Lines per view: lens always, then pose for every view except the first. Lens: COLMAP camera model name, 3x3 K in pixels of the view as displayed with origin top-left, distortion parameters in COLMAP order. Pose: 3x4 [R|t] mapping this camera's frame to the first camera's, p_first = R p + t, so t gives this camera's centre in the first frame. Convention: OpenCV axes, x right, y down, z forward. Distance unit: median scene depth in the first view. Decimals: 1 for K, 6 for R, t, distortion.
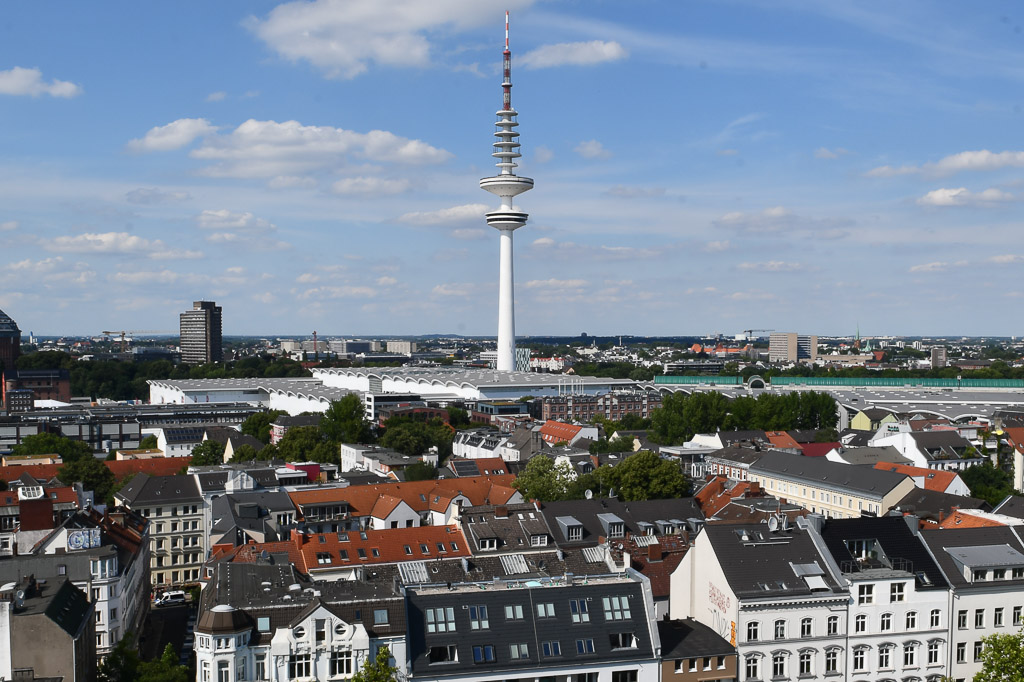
lens RADIAL K [[1078.0, 0, 535.6], [0, 1078.0, 388.5], [0, 0, 1]] dist [-0.002274, 0.007247]
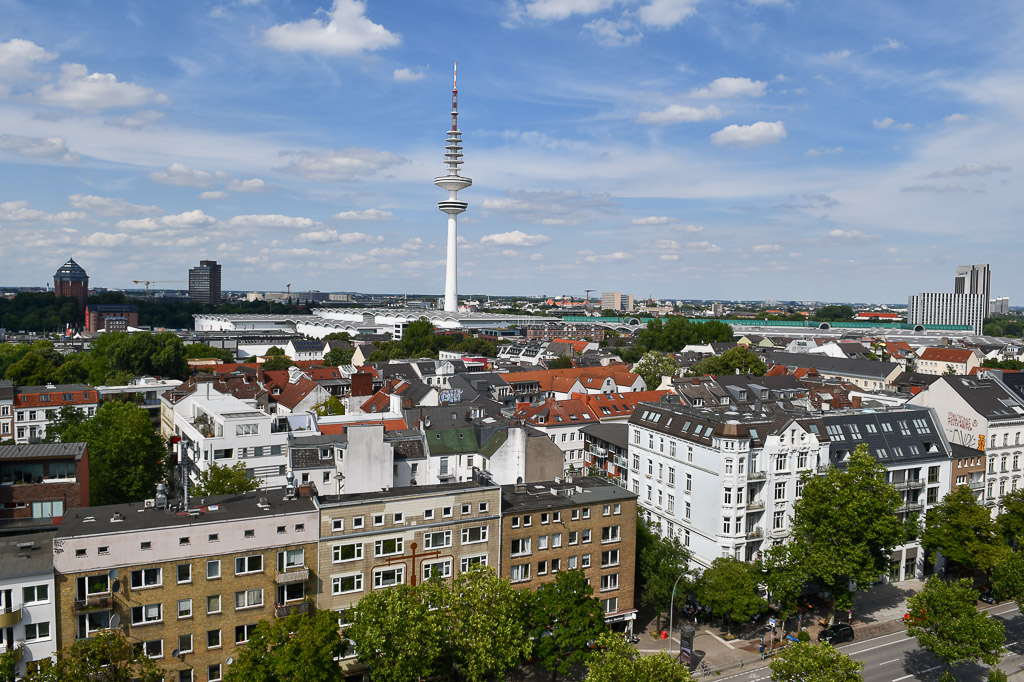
lens RADIAL K [[747.4, 0, 514.4], [0, 747.4, 323.2], [0, 0, 1]] dist [-0.005360, -0.071191]
pose [[0.989386, 0.013500, 0.144681, -0.138256], [-0.011719, 0.999845, -0.013157, 0.016800], [-0.144836, 0.011322, 0.989391, 0.010179]]
